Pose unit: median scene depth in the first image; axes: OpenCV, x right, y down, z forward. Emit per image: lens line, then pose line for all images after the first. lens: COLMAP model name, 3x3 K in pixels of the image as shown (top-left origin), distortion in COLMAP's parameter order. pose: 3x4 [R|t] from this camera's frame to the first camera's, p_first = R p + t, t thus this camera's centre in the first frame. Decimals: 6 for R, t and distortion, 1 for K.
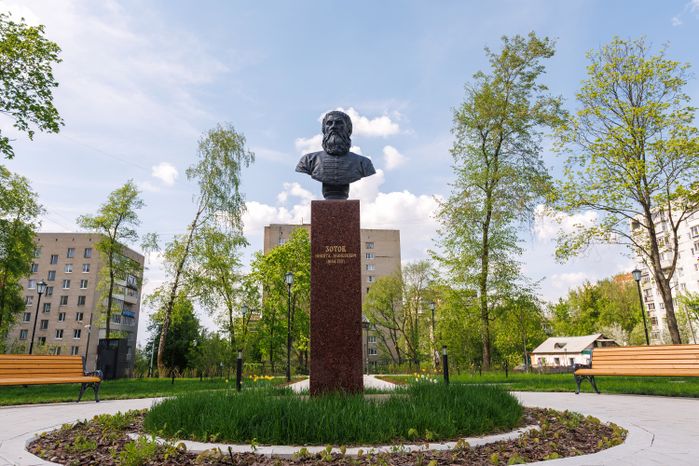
lens RADIAL K [[467.9, 0, 349.5], [0, 467.9, 233.0], [0, 0, 1]] dist [0.007368, 0.003571]
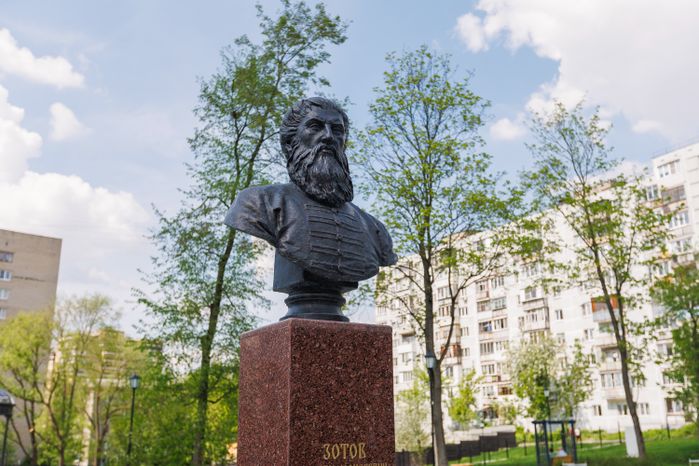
lens RADIAL K [[684.5, 0, 349.4], [0, 684.5, 236.2], [0, 0, 1]] dist [0.003616, 0.000614]
pose [[0.860120, 0.147667, 0.488251, -0.036681], [-0.134013, 0.988973, -0.063023, -0.011720], [-0.492173, -0.011225, 0.870425, 0.051198]]
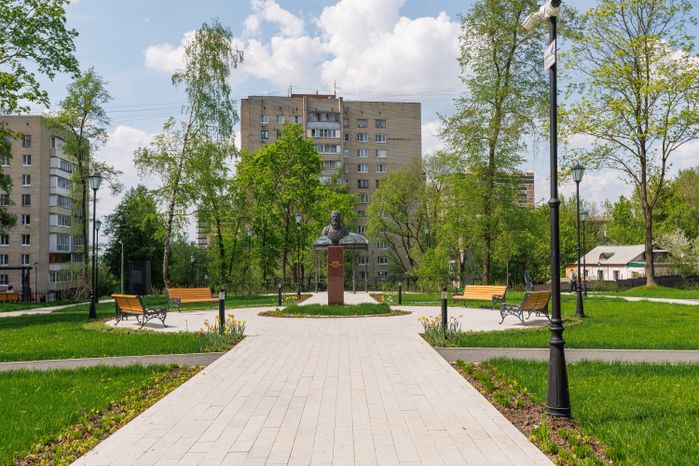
lens RADIAL K [[684.5, 0, 349.4], [0, 684.5, 236.2], [0, 0, 1]] dist [0.003616, 0.000614]
pose [[0.999941, 0.004273, -0.010020, 0.013528], [-0.001967, 0.975564, 0.219705, -0.125778], [0.010714, -0.219672, 0.975515, -0.377899]]
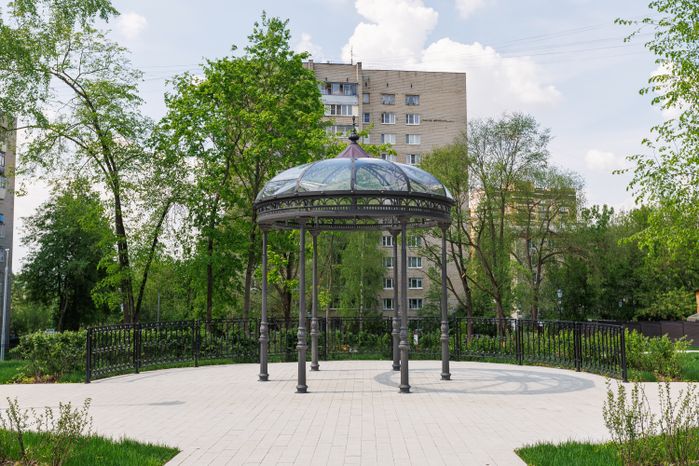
lens RADIAL K [[684.5, 0, 349.4], [0, 684.5, 236.2], [0, 0, 1]] dist [0.003616, 0.000614]
pose [[0.999251, 0.005533, -0.038295, -0.002157], [0.001600, 0.982965, 0.183785, 0.115408], [0.038659, -0.183708, 0.982220, 0.496009]]
